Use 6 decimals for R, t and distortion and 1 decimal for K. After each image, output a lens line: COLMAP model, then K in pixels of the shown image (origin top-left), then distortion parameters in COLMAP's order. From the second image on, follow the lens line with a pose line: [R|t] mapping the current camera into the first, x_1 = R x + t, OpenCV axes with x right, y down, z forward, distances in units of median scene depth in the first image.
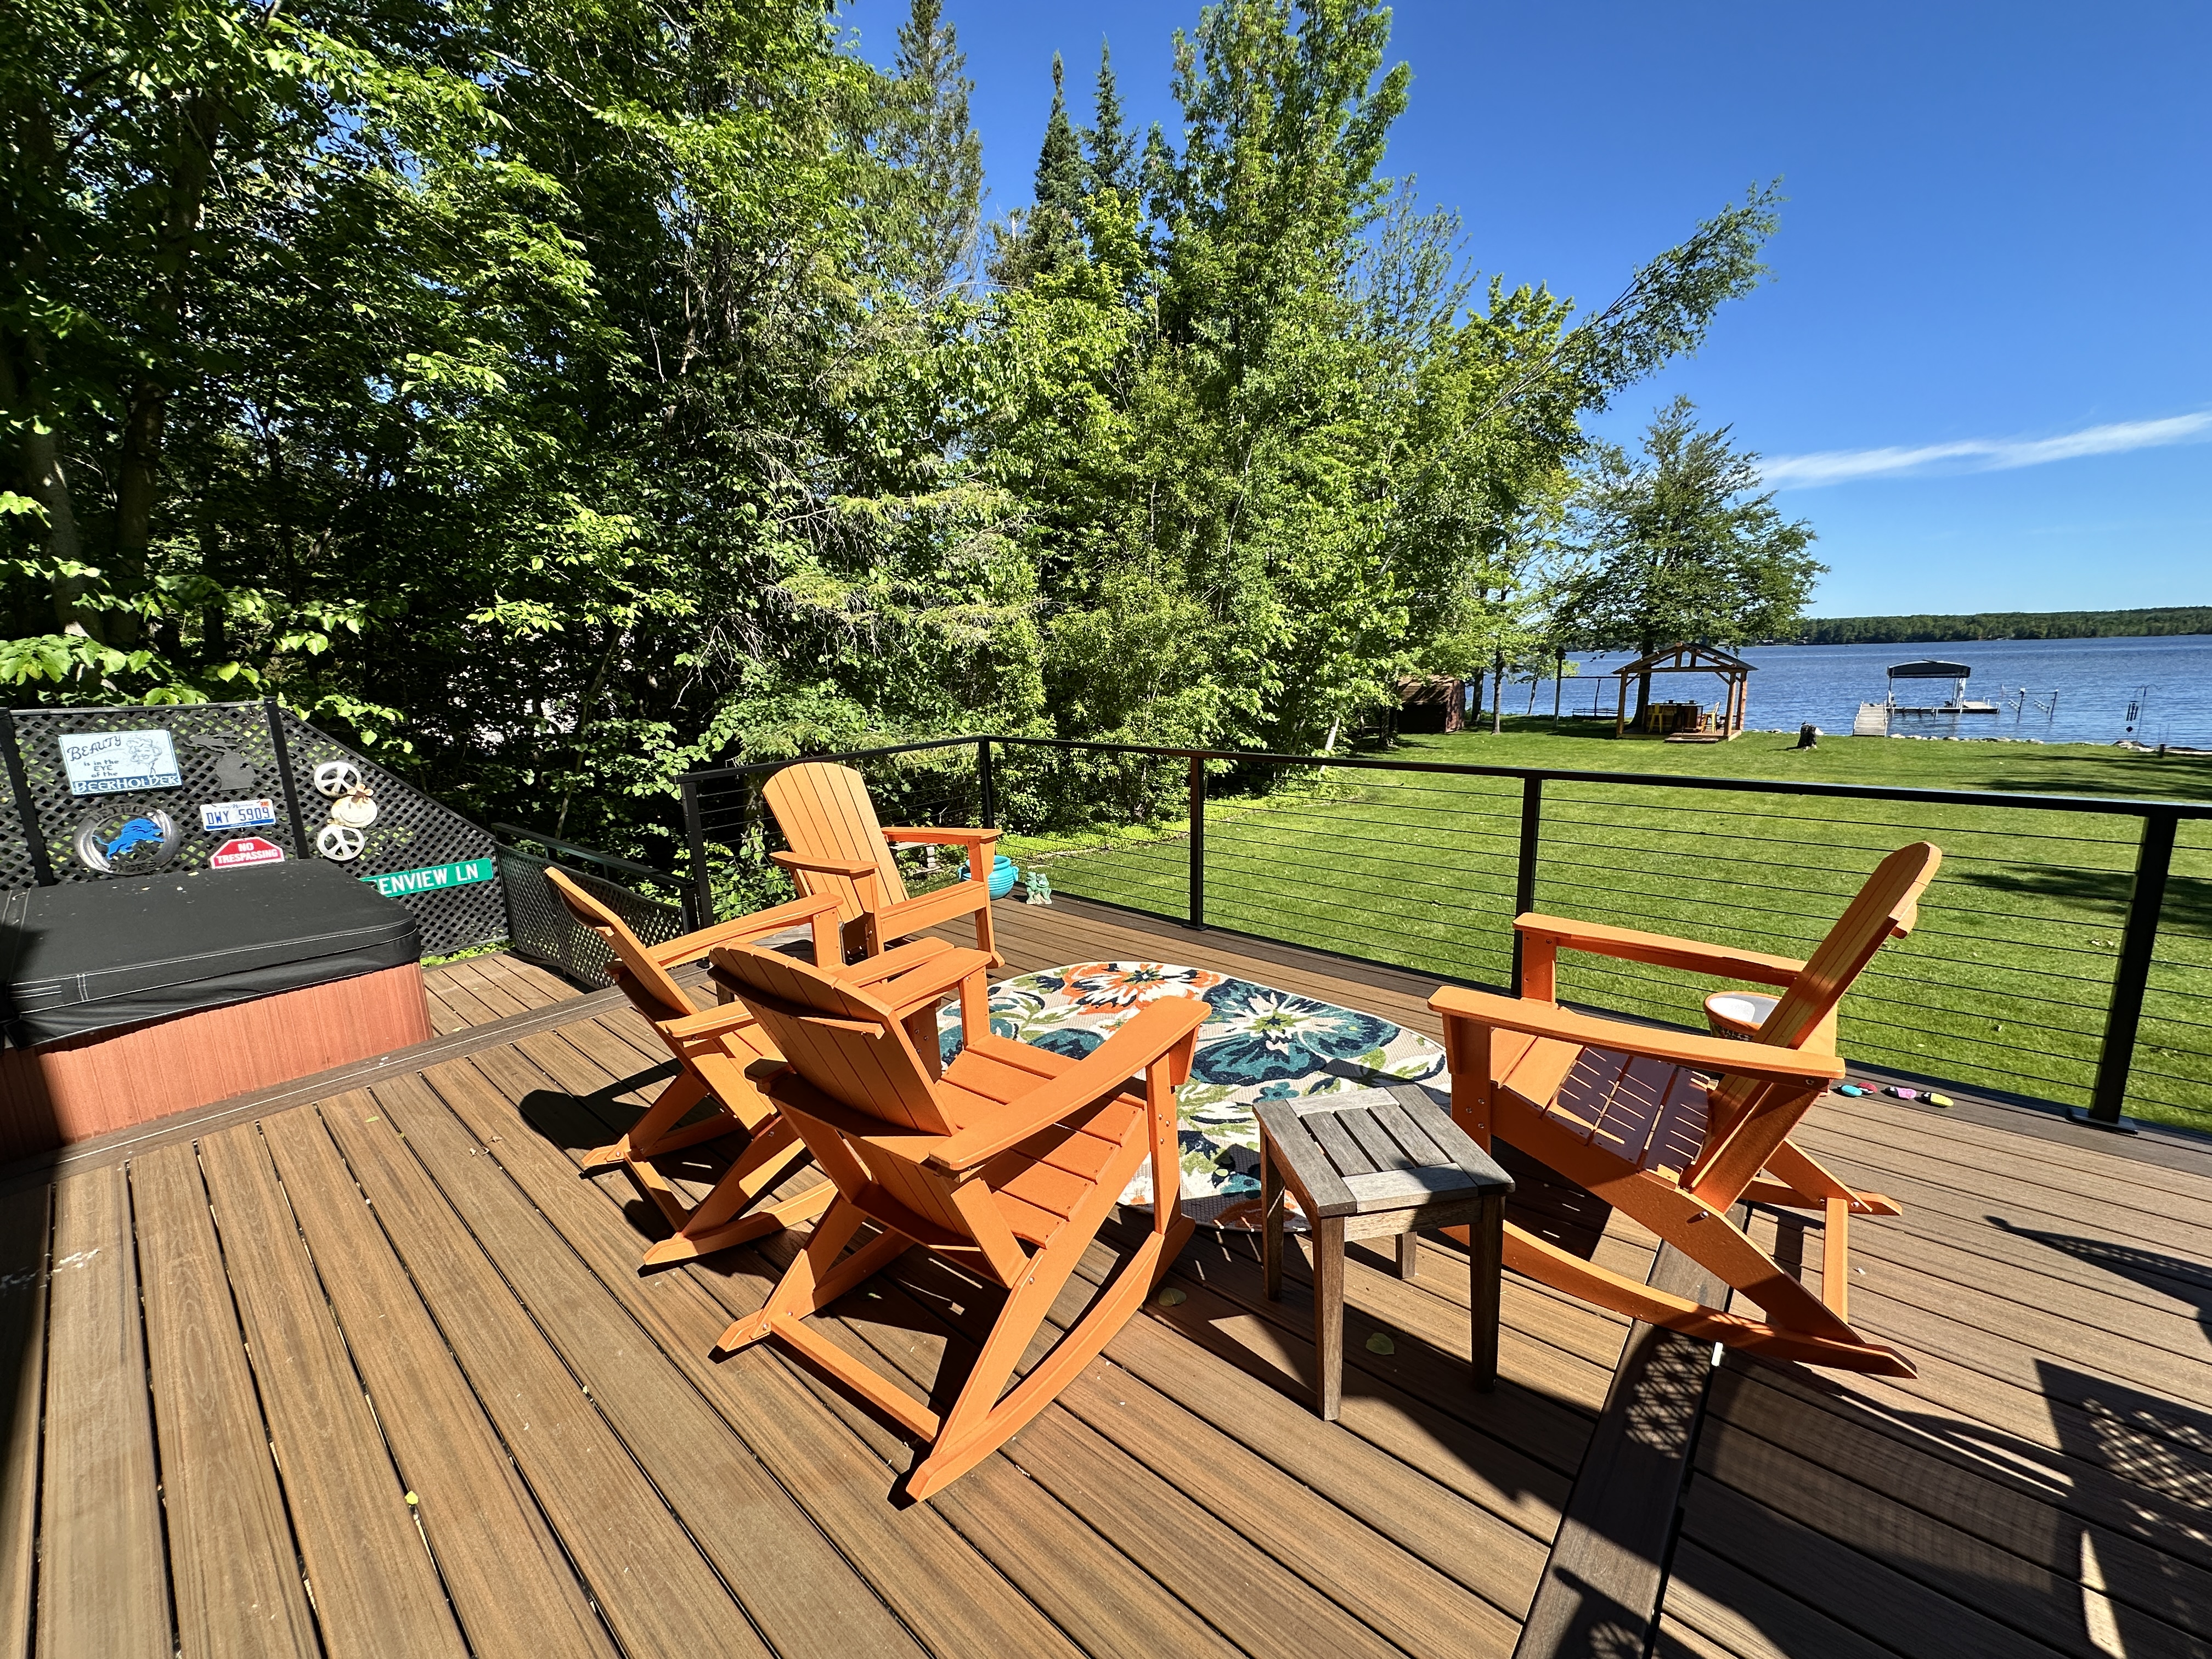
lens RADIAL K [[887.4, 0, 1101.2], [0, 887.4, 827.0], [0, 0, 1]] dist [0.000364, -0.000293]
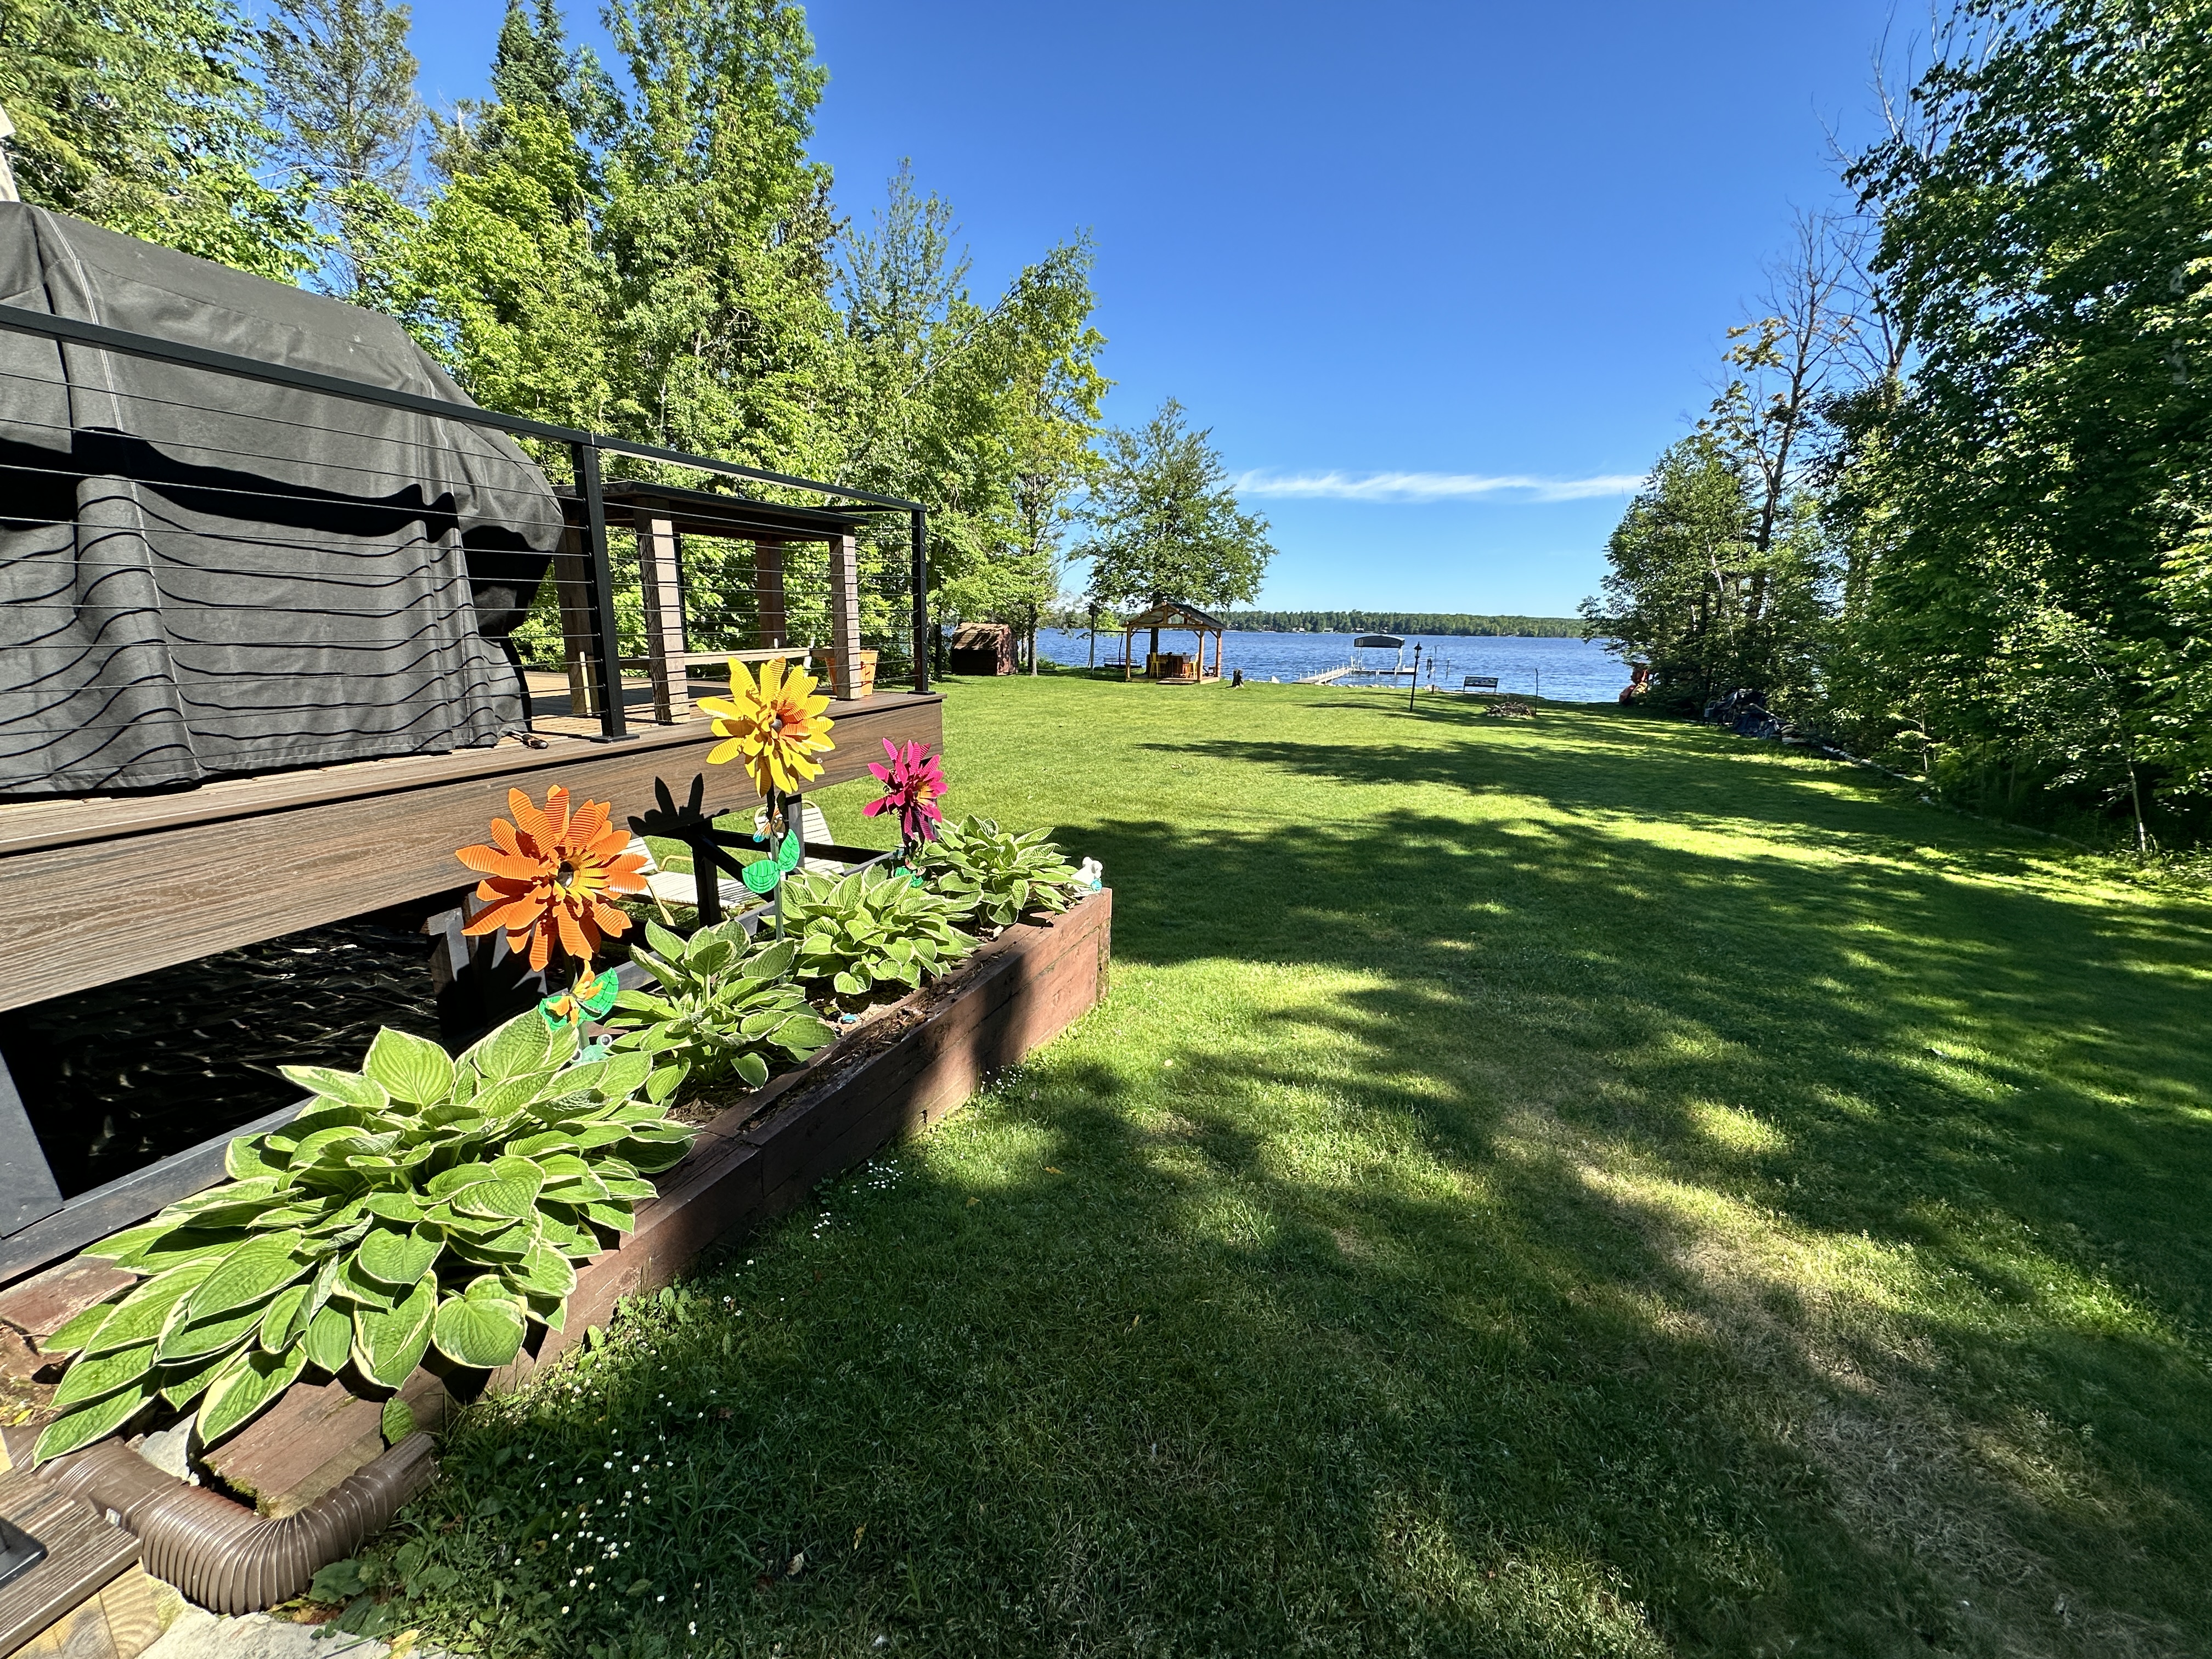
lens RADIAL K [[887.4, 0, 1120.4], [0, 887.4, 848.8], [0, 0, 1]] dist [0.000364, -0.000293]
pose [[0.936025, -0.040269, 0.349622, 0.727236], [0.020597, 0.997998, 0.059805, 0.289566], [-0.351330, -0.048778, 0.934980, -0.724040]]
